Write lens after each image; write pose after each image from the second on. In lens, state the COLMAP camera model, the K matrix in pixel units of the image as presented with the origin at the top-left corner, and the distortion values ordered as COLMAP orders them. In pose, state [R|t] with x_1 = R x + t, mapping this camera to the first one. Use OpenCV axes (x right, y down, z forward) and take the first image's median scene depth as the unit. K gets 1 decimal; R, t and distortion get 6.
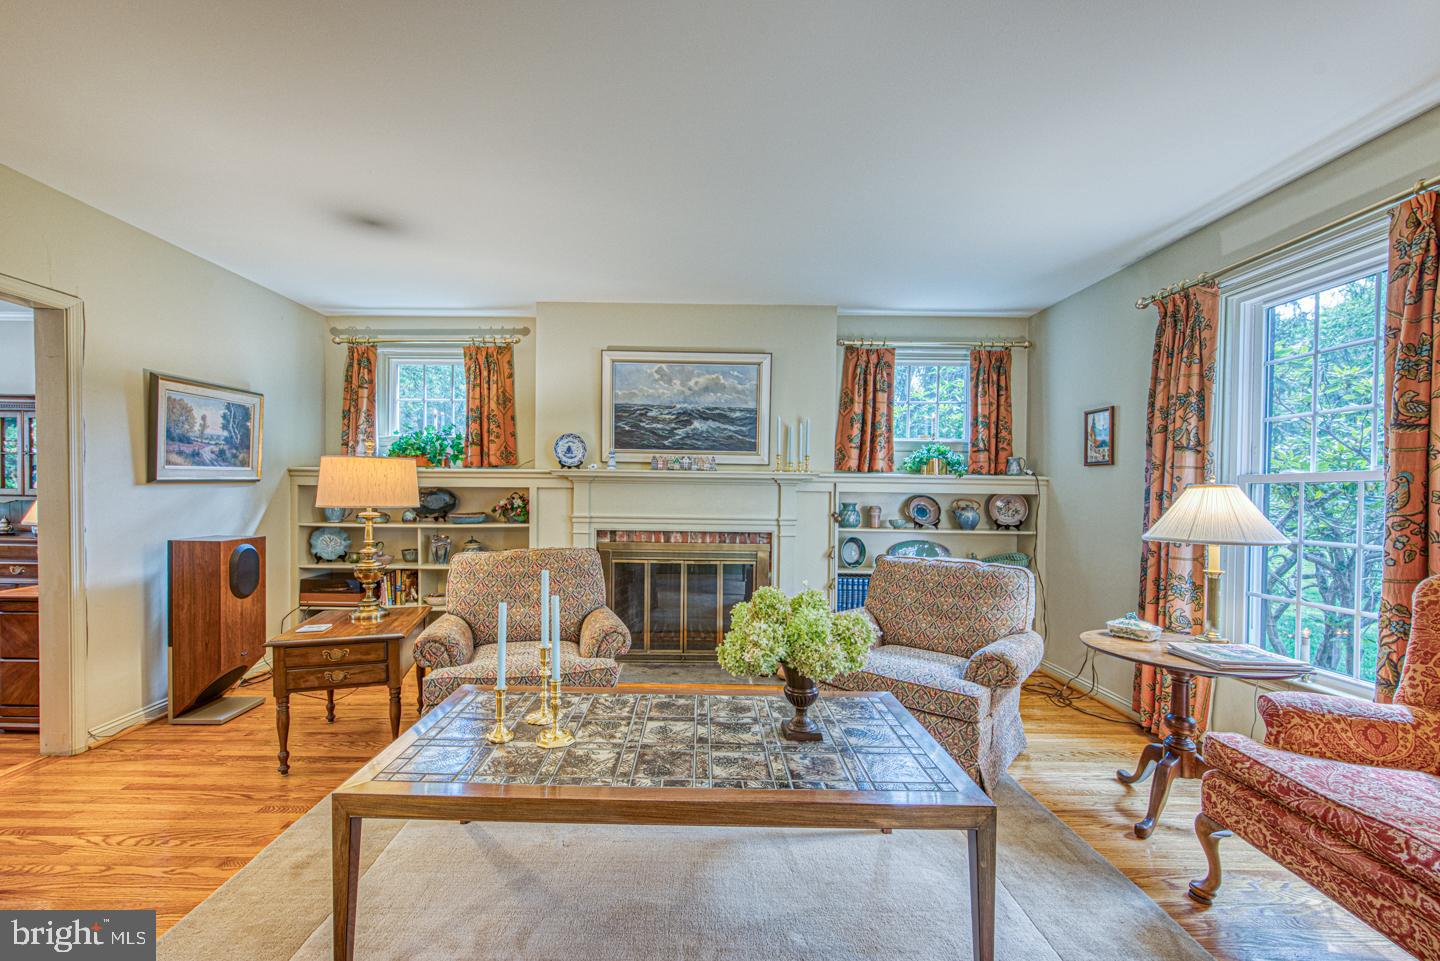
lens RADIAL K [[586.8, 0, 701.7], [0, 586.8, 502.8], [0, 0, 1]] dist [0.002540, -0.000076]
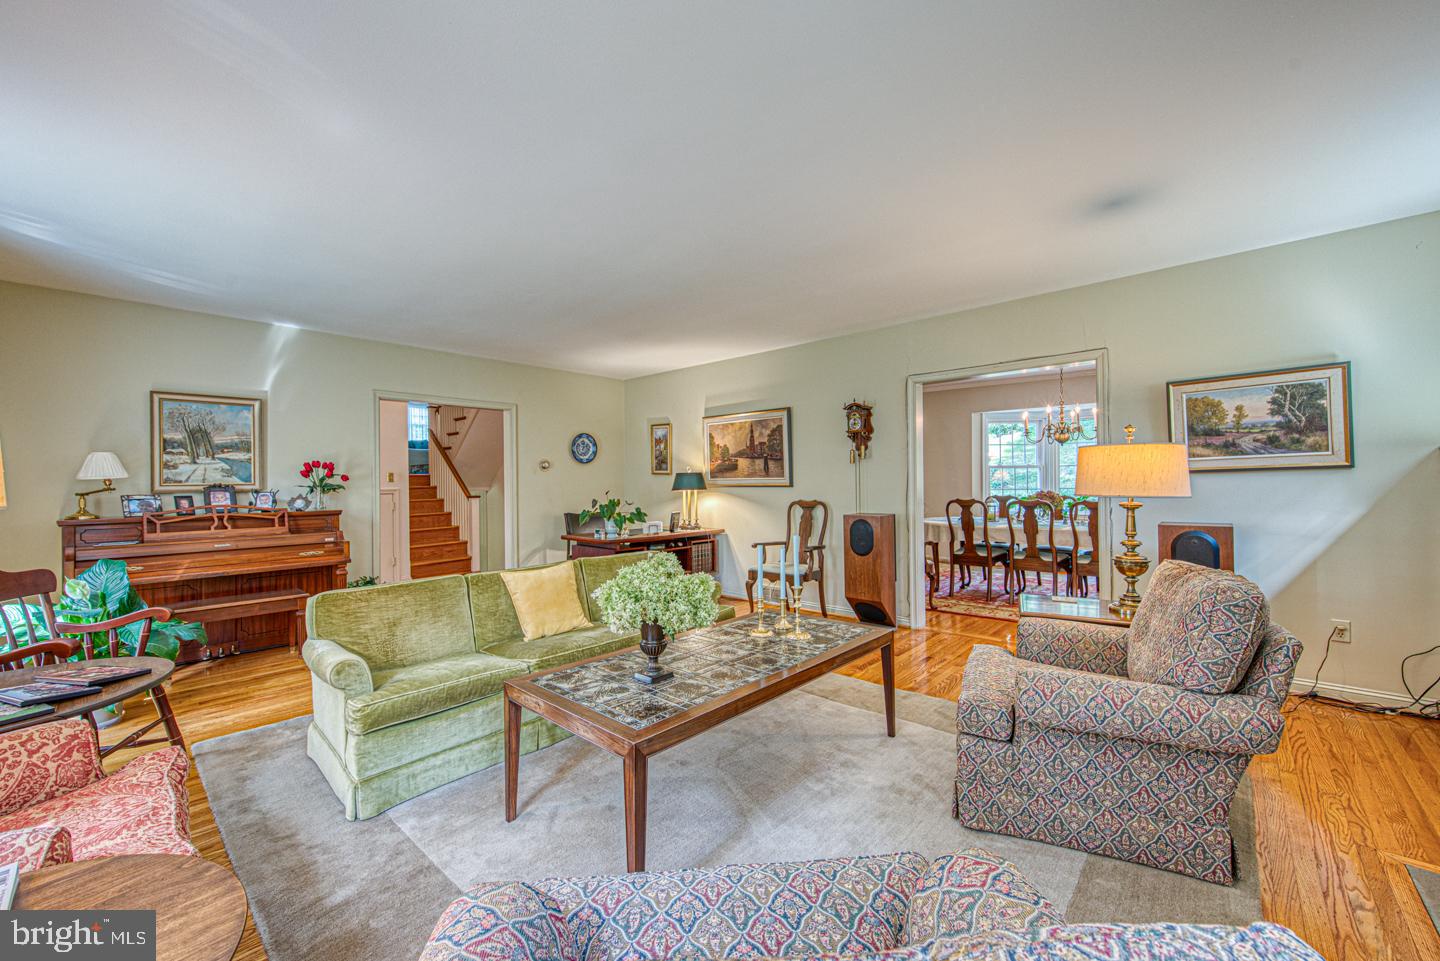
lens RADIAL K [[586.8, 0, 701.7], [0, 586.8, 502.8], [0, 0, 1]] dist [0.002540, -0.000076]
pose [[-0.702471, 0.020860, -0.711407, 0.425658], [-0.012485, 0.999055, 0.041622, -0.009553], [0.711603, 0.038121, -0.701547, 0.848117]]
